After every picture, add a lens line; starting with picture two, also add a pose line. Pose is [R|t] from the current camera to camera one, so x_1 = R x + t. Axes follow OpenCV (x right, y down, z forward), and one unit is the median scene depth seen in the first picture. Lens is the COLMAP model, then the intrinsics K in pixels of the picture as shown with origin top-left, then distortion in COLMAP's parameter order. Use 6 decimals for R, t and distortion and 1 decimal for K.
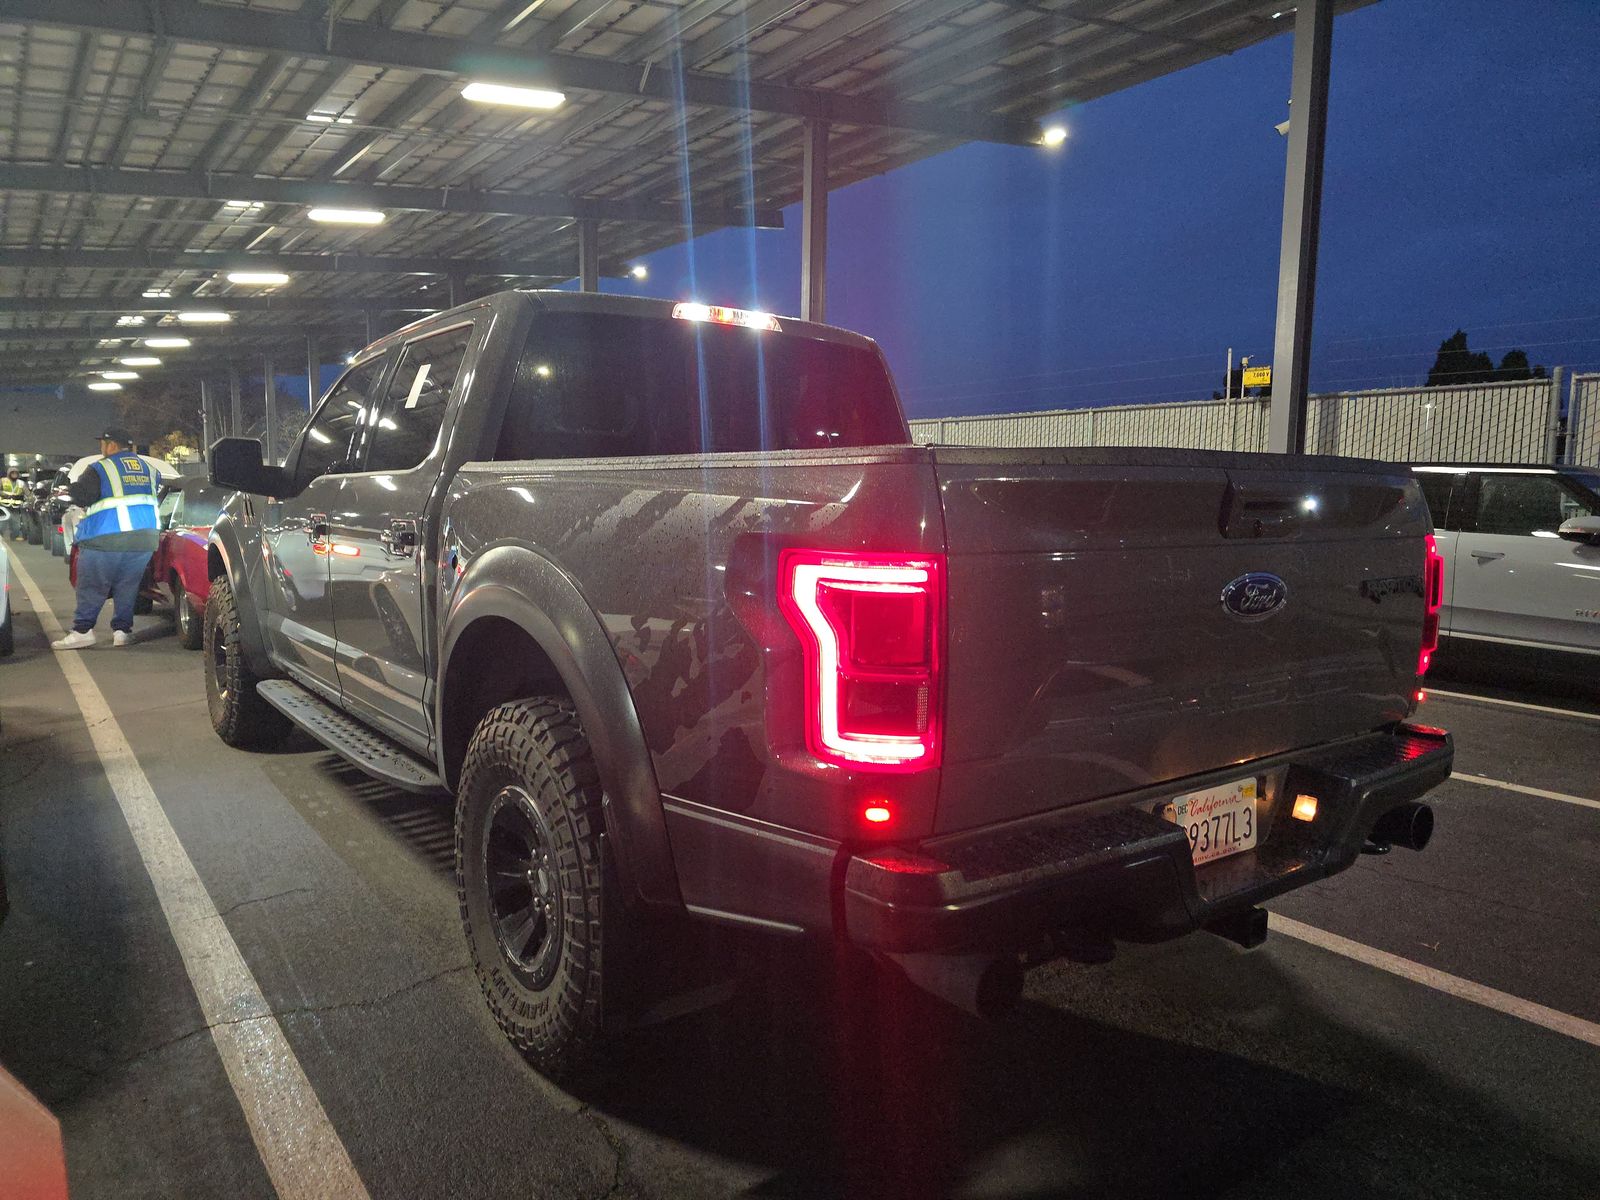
lens RADIAL K [[1078.0, 0, 800.0], [0, 1078.0, 600.0], [0, 0, 1]] dist [0.065389, -0.051095]
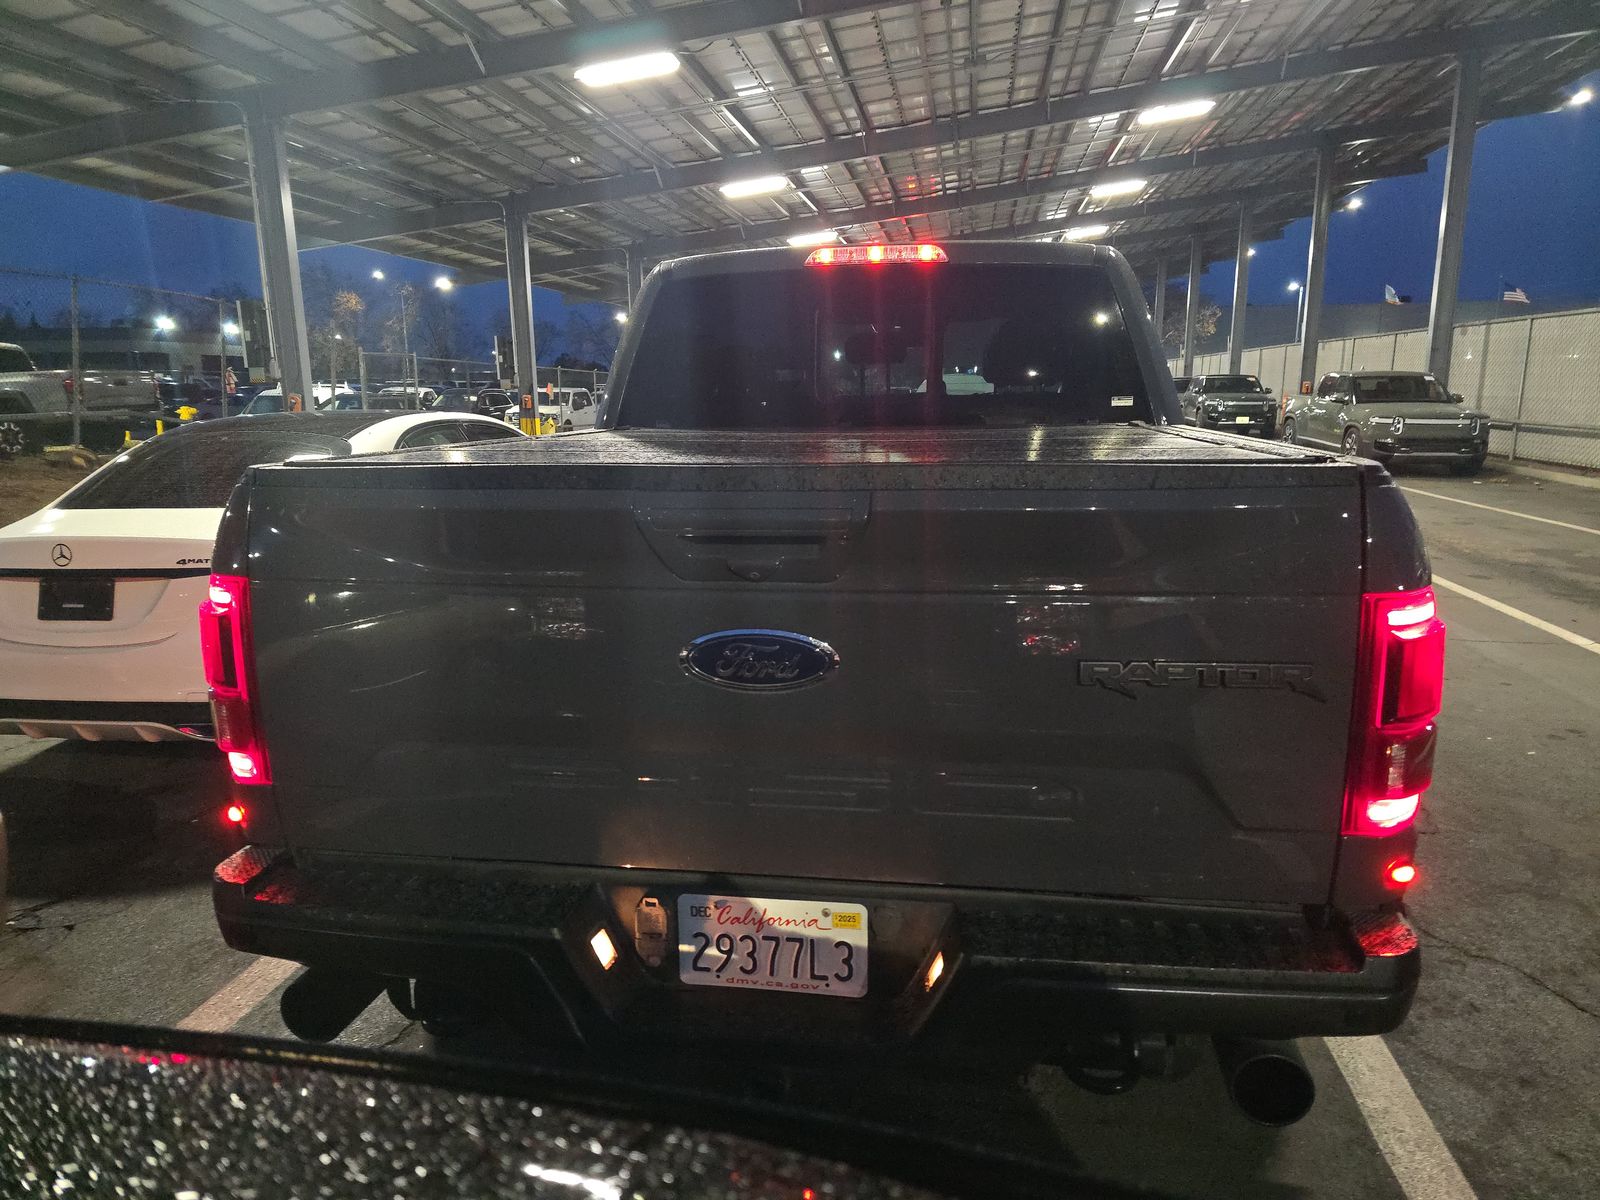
lens RADIAL K [[1078.0, 0, 800.0], [0, 1078.0, 600.0], [0, 0, 1]] dist [0.065389, -0.051095]
pose [[0.694442, 0.122109, -0.709111, 0.095748], [-0.054450, 0.991588, 0.117427, -0.013210], [0.717485, -0.042935, 0.695249, 0.052440]]
